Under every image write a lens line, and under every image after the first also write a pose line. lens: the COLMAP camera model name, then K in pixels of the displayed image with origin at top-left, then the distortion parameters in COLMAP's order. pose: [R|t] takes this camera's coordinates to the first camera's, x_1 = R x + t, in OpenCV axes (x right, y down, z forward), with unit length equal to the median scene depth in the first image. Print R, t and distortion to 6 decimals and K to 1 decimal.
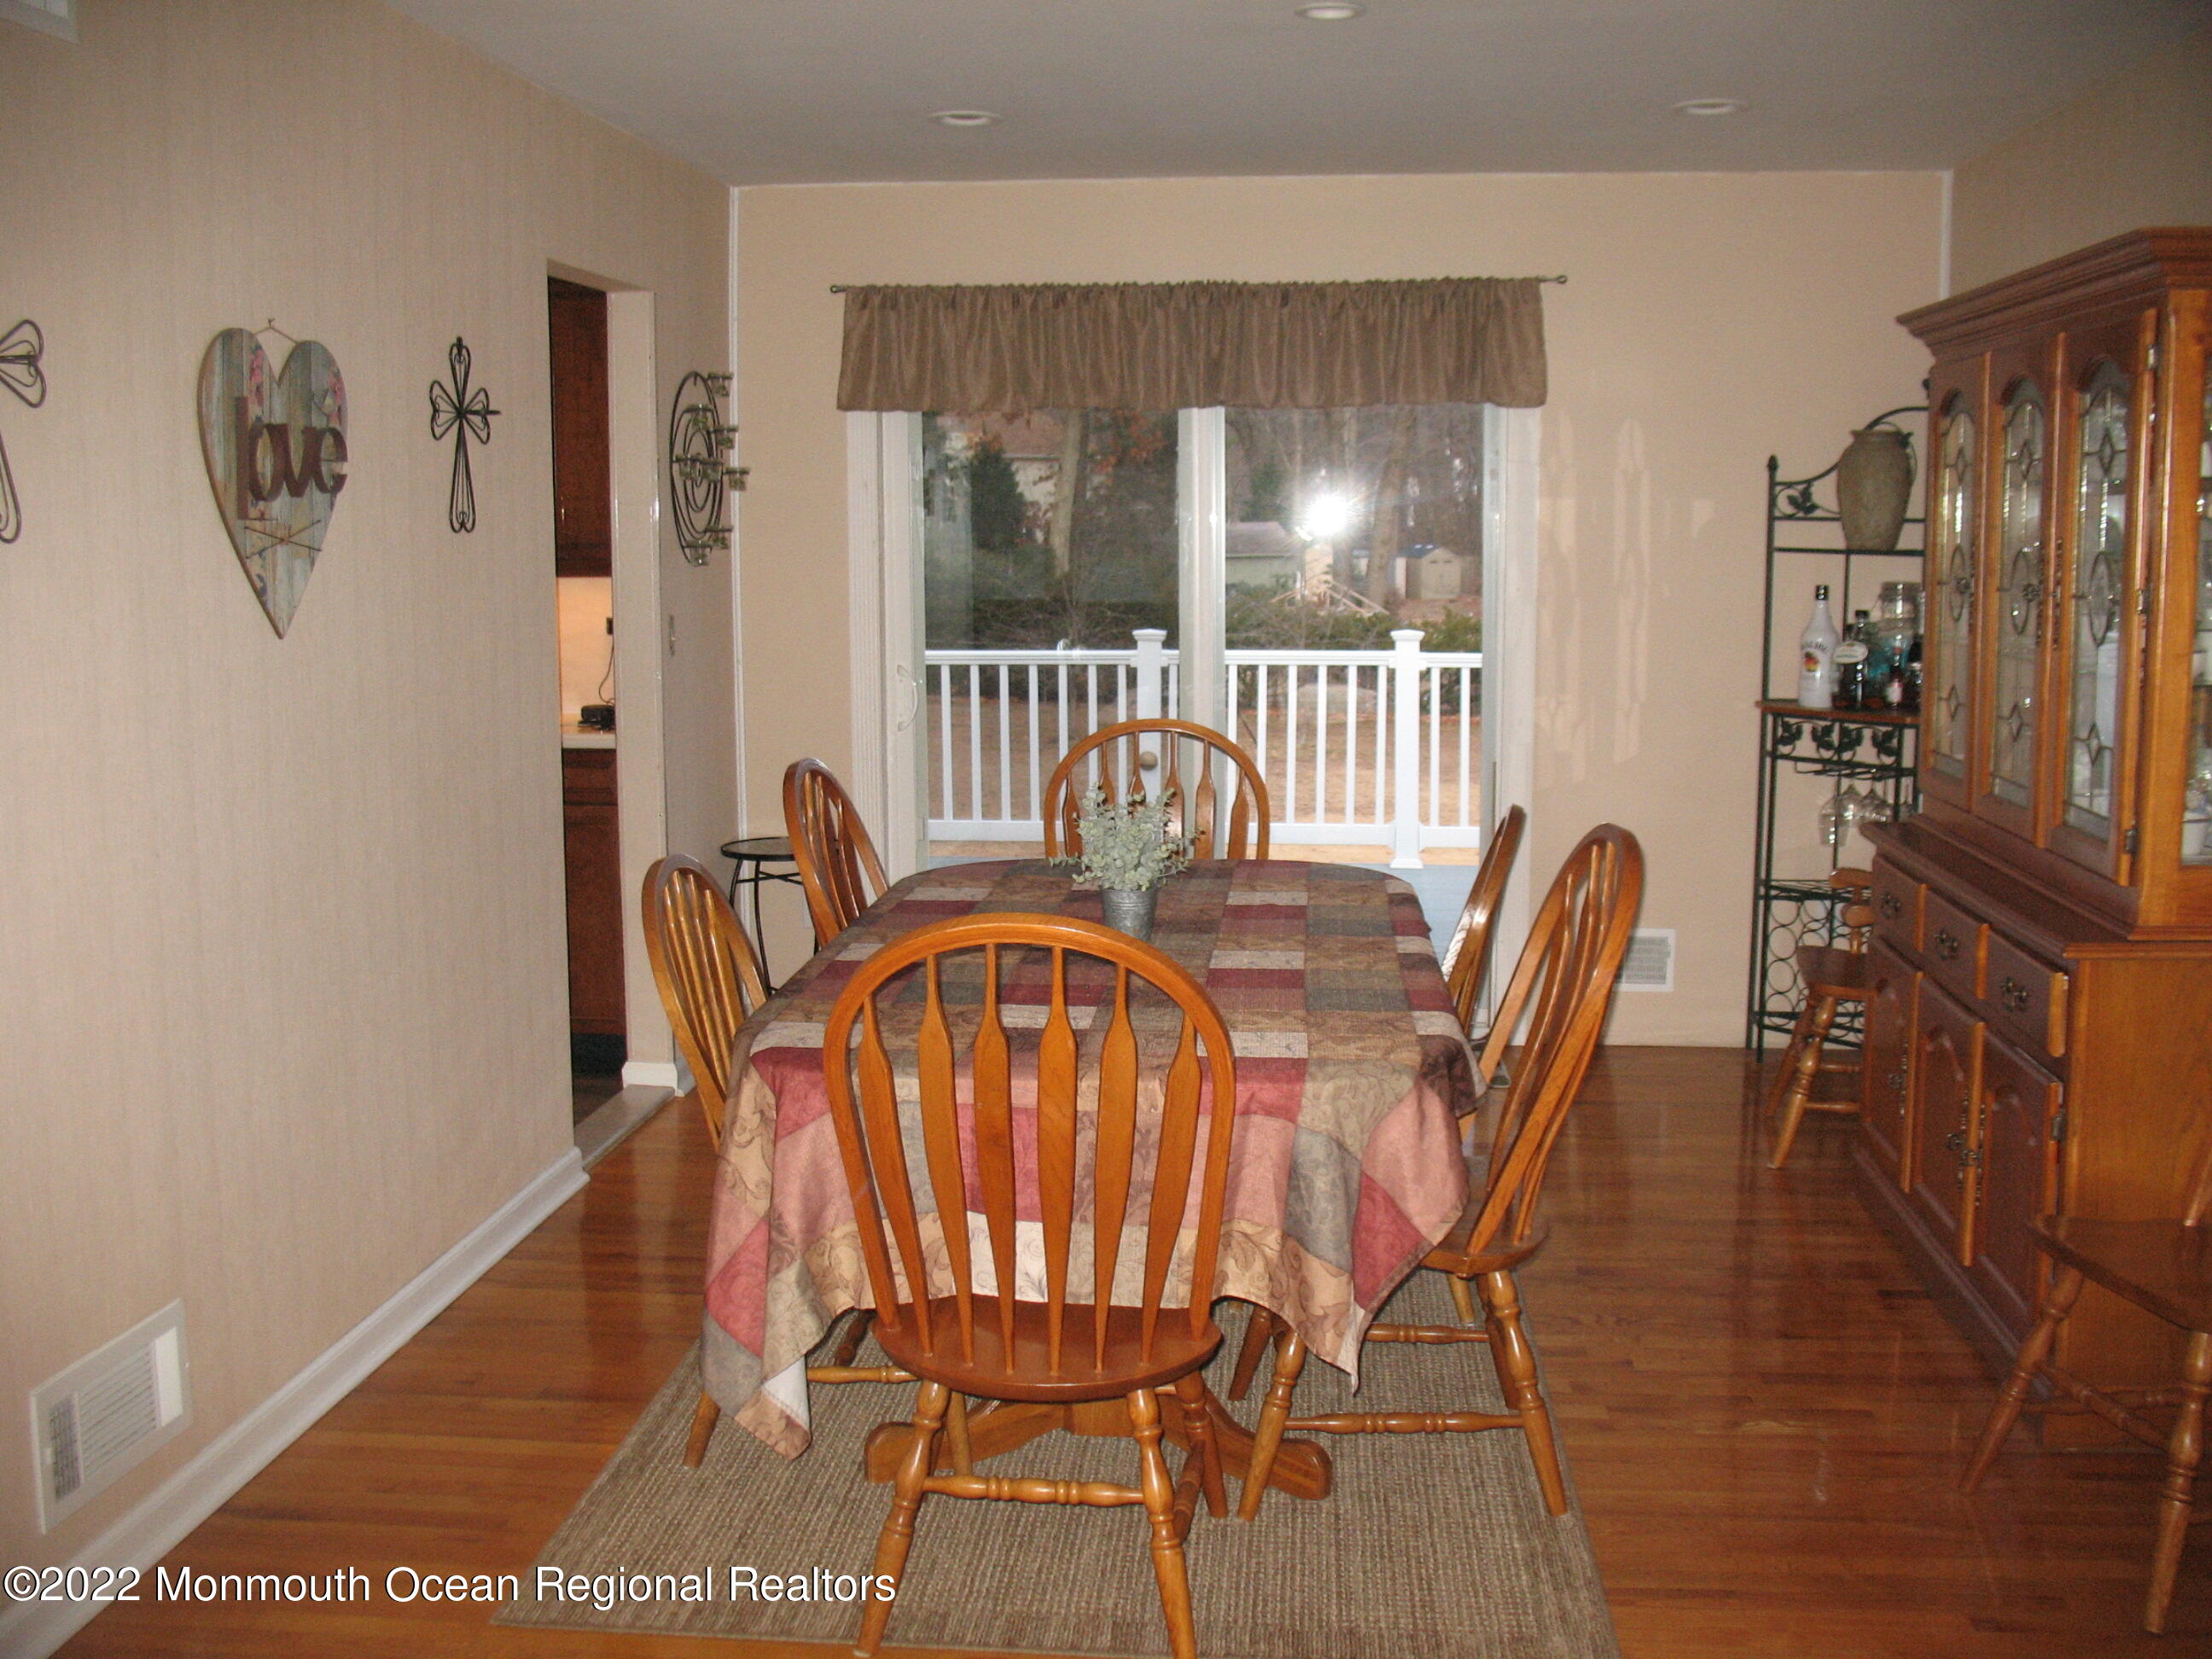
lens RADIAL K [[2276.9, 0, 1106.1], [0, 2276.9, 846.3], [0, 0, 1]] dist [-0.187577, 0.215510]
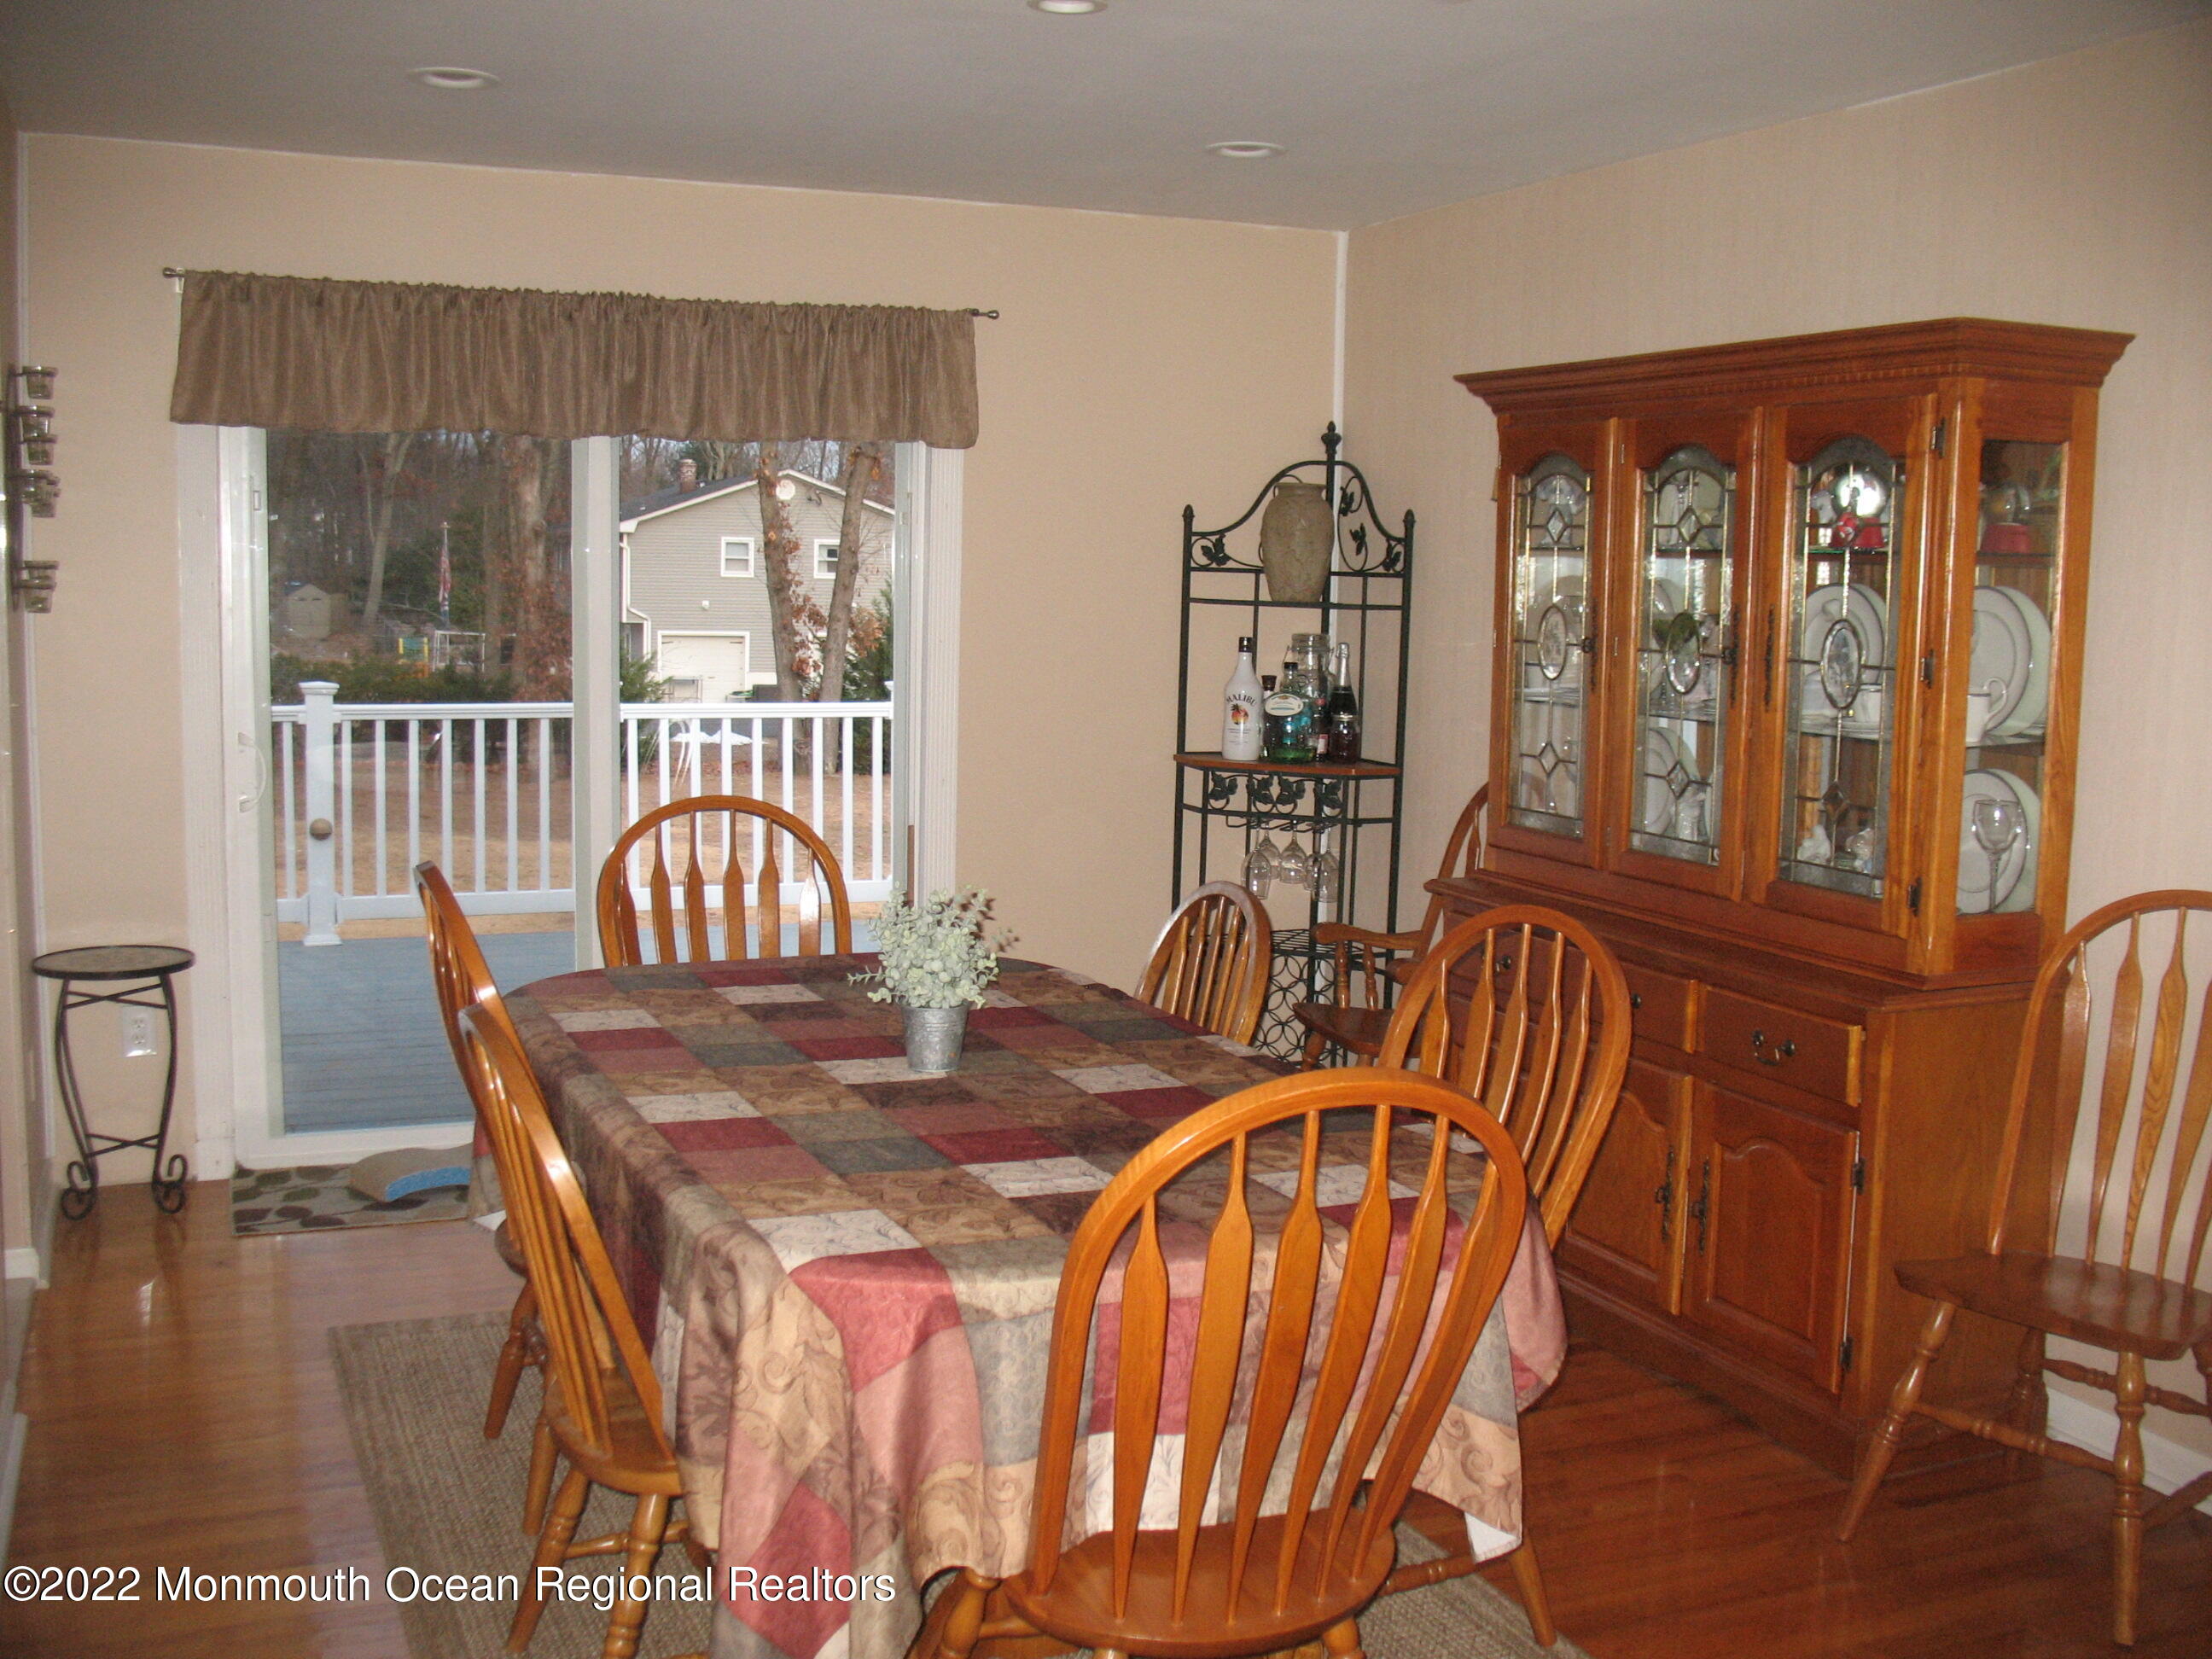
lens RADIAL K [[2276.9, 0, 1106.1], [0, 2276.9, 846.3], [0, 0, 1]] dist [-0.187577, 0.215510]
pose [[0.875392, -0.036701, 0.482019, -0.219780], [0.044395, 0.999004, -0.004561, -0.021912], [-0.481372, 0.025391, 0.876149, 0.146123]]
